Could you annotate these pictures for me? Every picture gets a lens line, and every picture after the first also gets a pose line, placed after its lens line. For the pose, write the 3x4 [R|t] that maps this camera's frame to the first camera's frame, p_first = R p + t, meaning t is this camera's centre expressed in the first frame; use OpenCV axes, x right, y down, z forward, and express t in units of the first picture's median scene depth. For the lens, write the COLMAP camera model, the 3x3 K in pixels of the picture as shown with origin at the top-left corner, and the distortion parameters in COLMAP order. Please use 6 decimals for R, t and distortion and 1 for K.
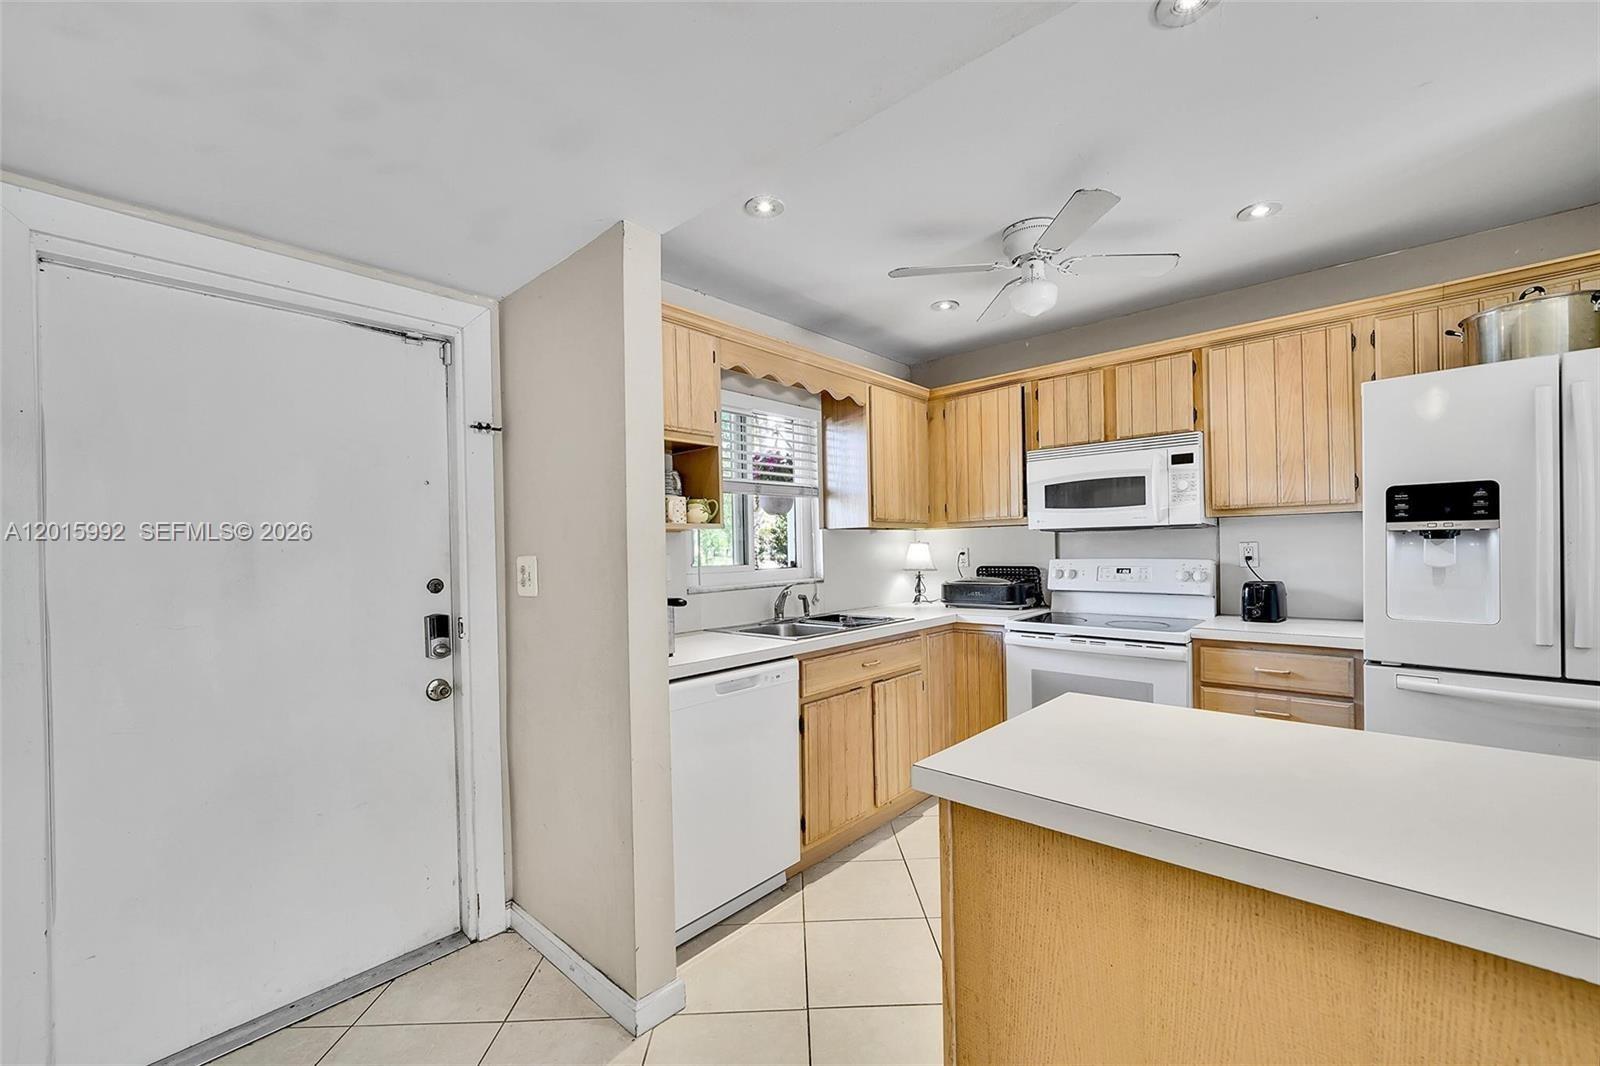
lens RADIAL K [[637.3, 0, 799.1], [0, 637.3, 550.4], [0, 0, 1]] dist [-0.004198, -0.000628]
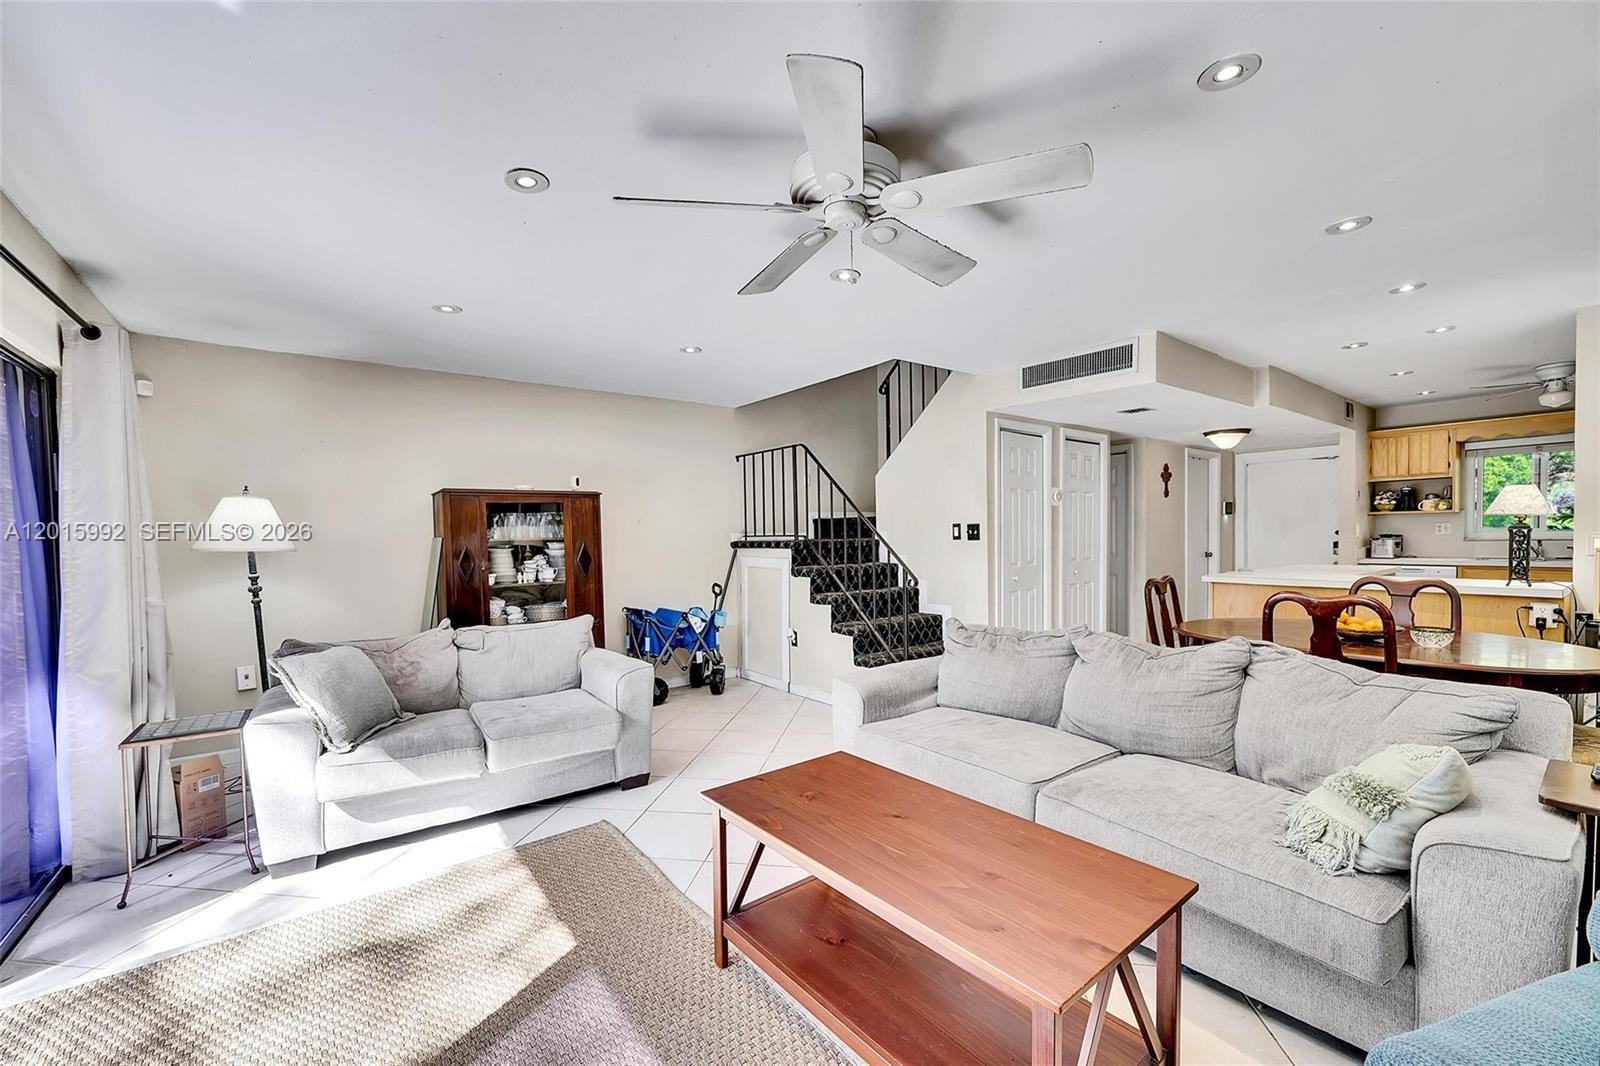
lens RADIAL K [[637.3, 0, 799.1], [0, 637.3, 550.4], [0, 0, 1]] dist [-0.004198, -0.000628]
pose [[-0.170229, 0.049877, -0.984141, 2.309444], [0.019585, 0.998692, 0.047226, -0.044997], [0.985210, -0.011235, -0.170984, -0.860972]]
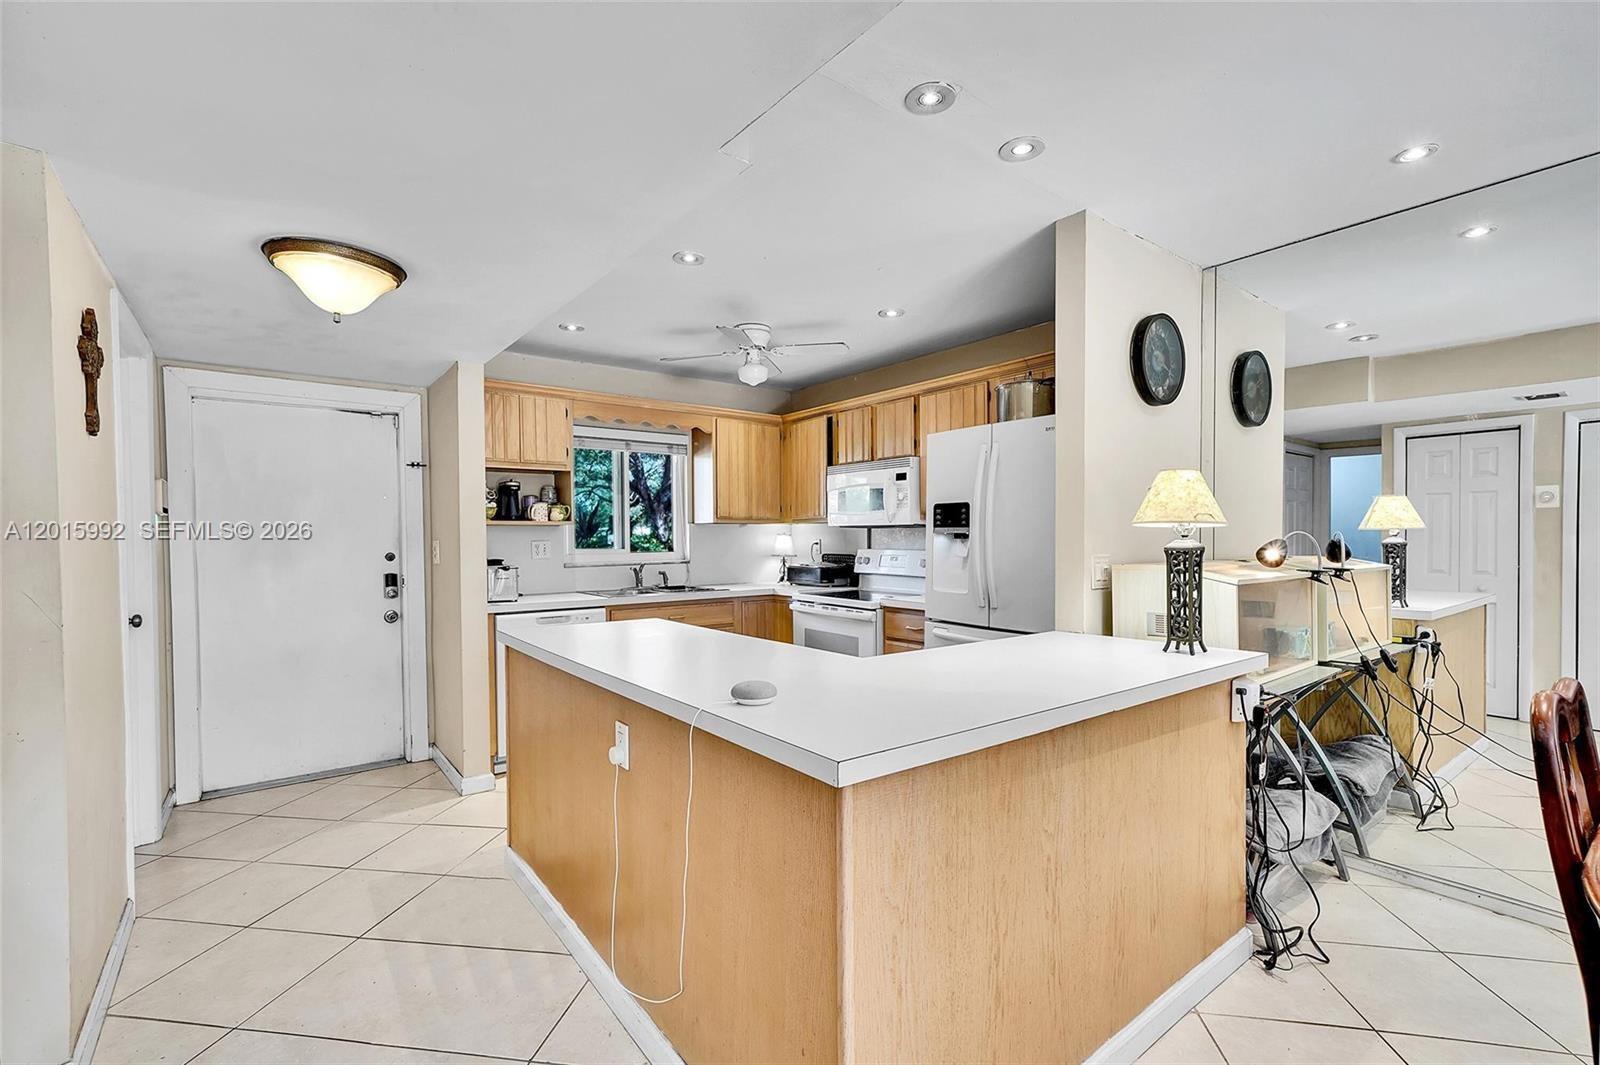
lens RADIAL K [[704.3, 0, 799.1], [0, 704.3, 554.6], [0, 0, 1]] dist [0.004411, 0.001105]
pose [[0.984418, 0.019375, -0.174771, 0.642087], [-0.015067, 0.999550, 0.025942, -0.012522], [0.175195, -0.022904, 0.984267, -0.518655]]
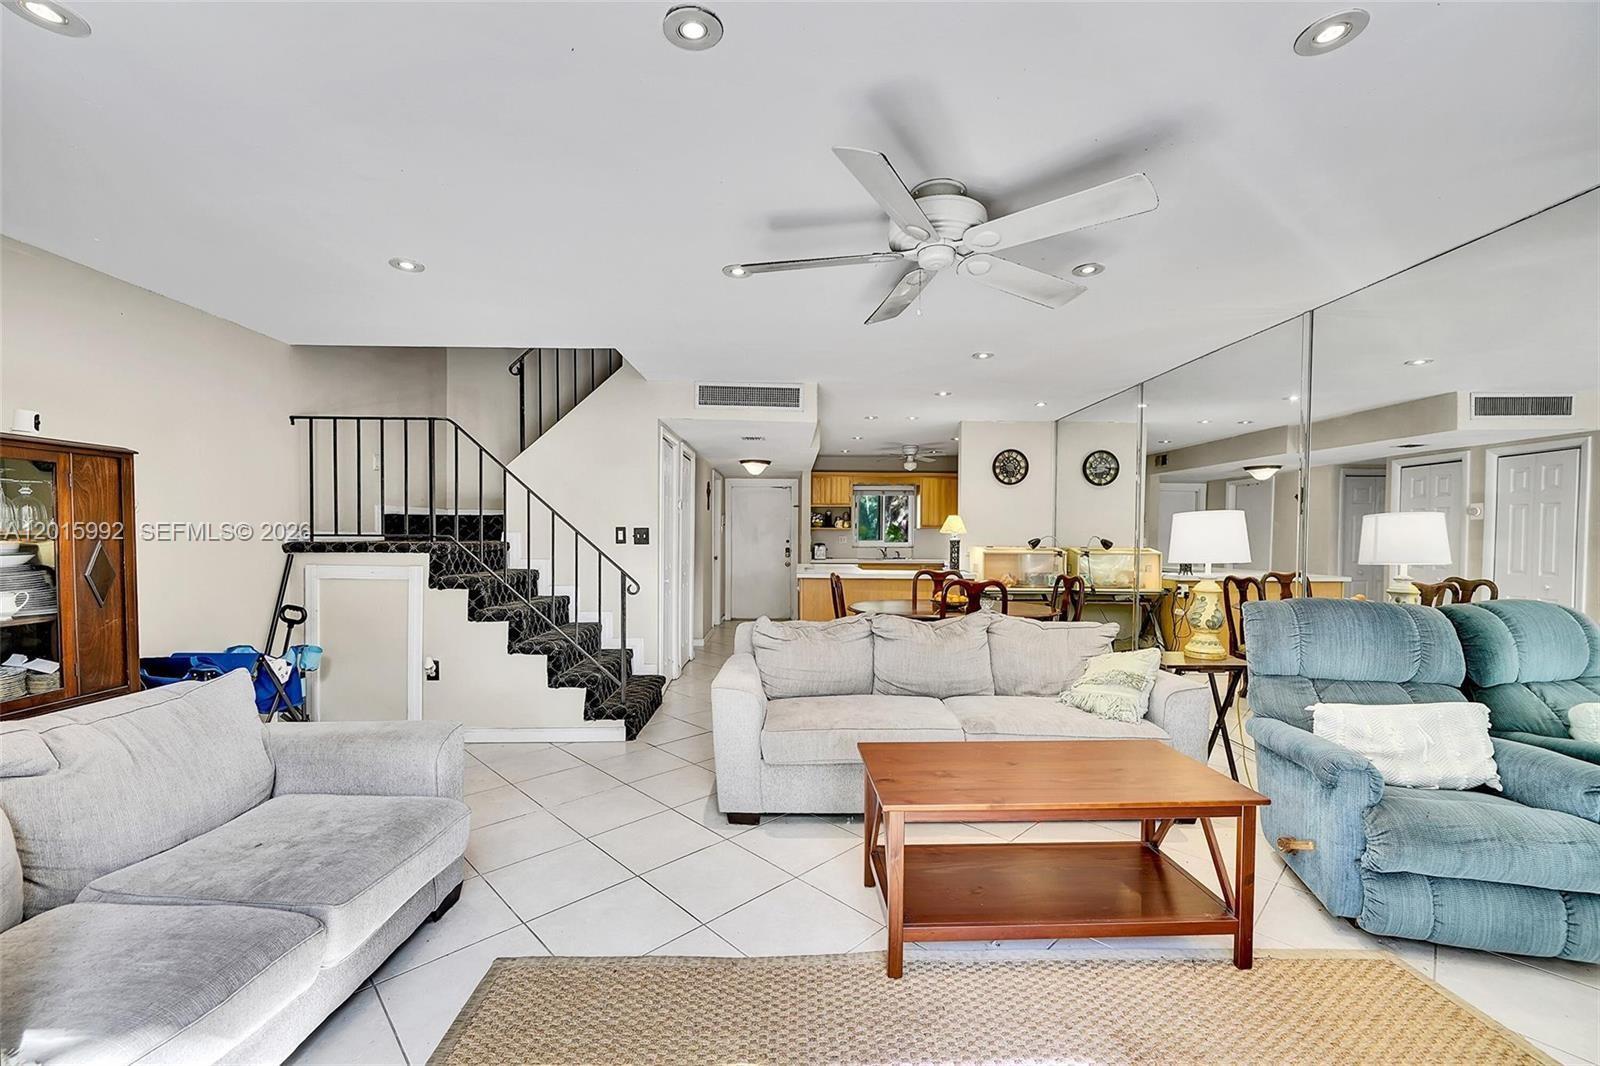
lens RADIAL K [[637.3, 0, 799.1], [0, 637.3, 550.4], [0, 0, 1]] dist [-0.004198, -0.000628]
pose [[0.687471, 0.042024, -0.724995, 2.084507], [-0.021528, 0.999065, 0.037496, -0.039267], [0.725892, -0.010170, 0.687733, -1.549306]]
